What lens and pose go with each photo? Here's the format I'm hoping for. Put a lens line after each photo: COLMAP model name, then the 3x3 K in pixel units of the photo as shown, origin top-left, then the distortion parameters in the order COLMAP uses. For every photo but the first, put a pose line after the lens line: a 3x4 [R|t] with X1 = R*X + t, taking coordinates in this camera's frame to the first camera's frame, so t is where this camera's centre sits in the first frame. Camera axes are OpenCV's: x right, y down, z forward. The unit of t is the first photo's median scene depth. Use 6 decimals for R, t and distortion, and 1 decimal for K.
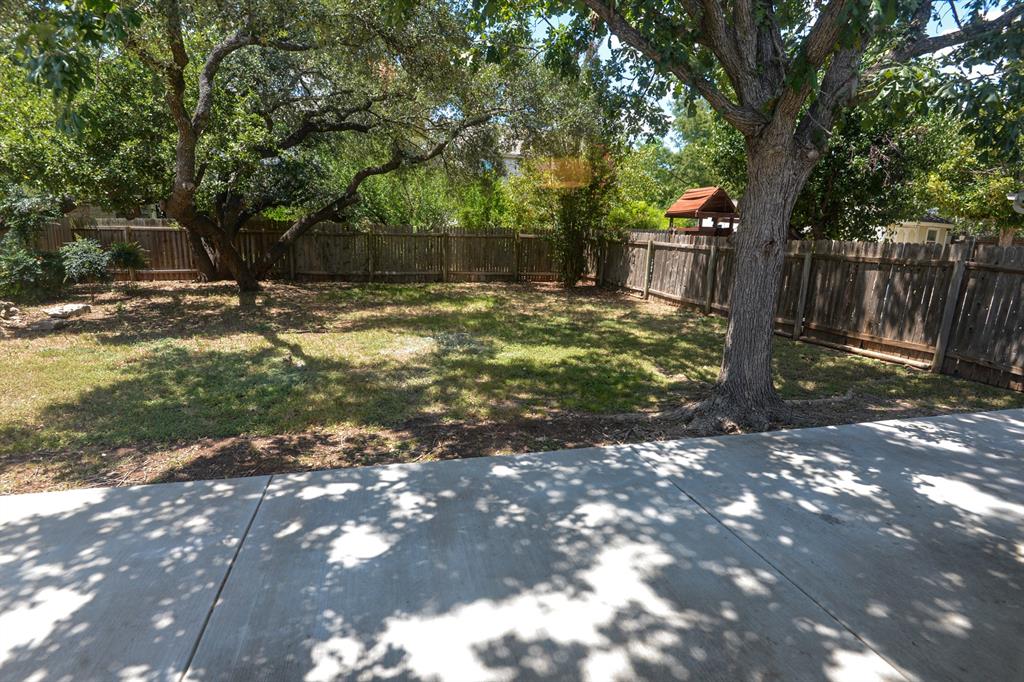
lens RADIAL K [[489.9, 0, 516.2], [0, 489.9, 342.7], [0, 0, 1]] dist [-0.011887, -0.001650]
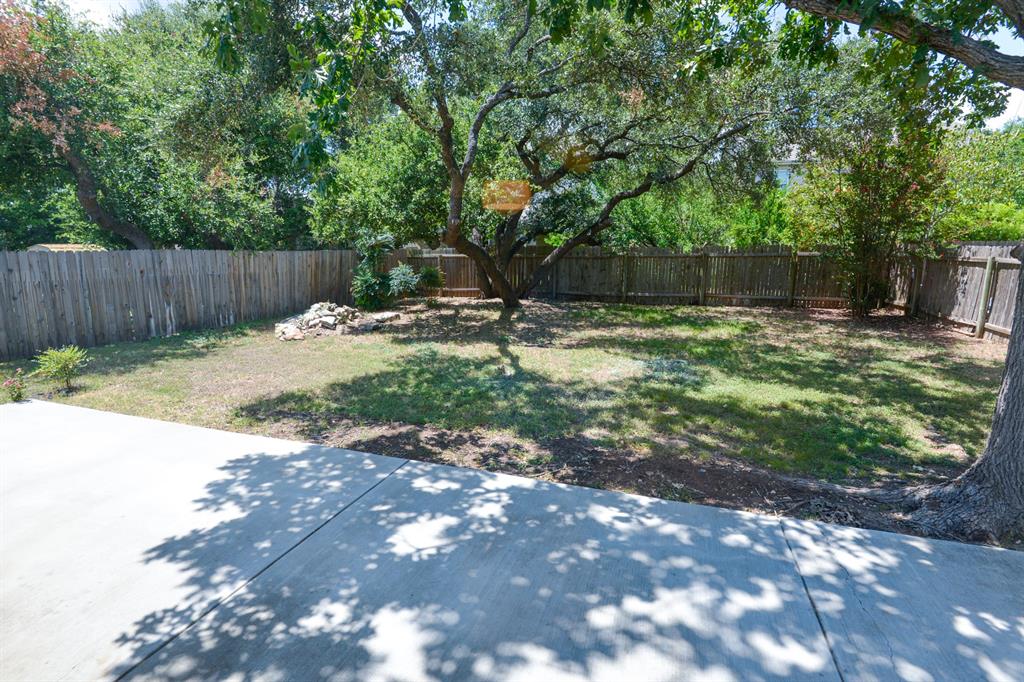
lens RADIAL K [[489.9, 0, 505.1], [0, 489.9, 338.0], [0, 0, 1]] dist [-0.011887, -0.001650]
pose [[0.833046, 0.066694, -0.549169, 0.177397], [-0.095697, 0.995114, -0.024312, -0.010077], [0.544864, 0.072807, 0.835358, 0.062990]]
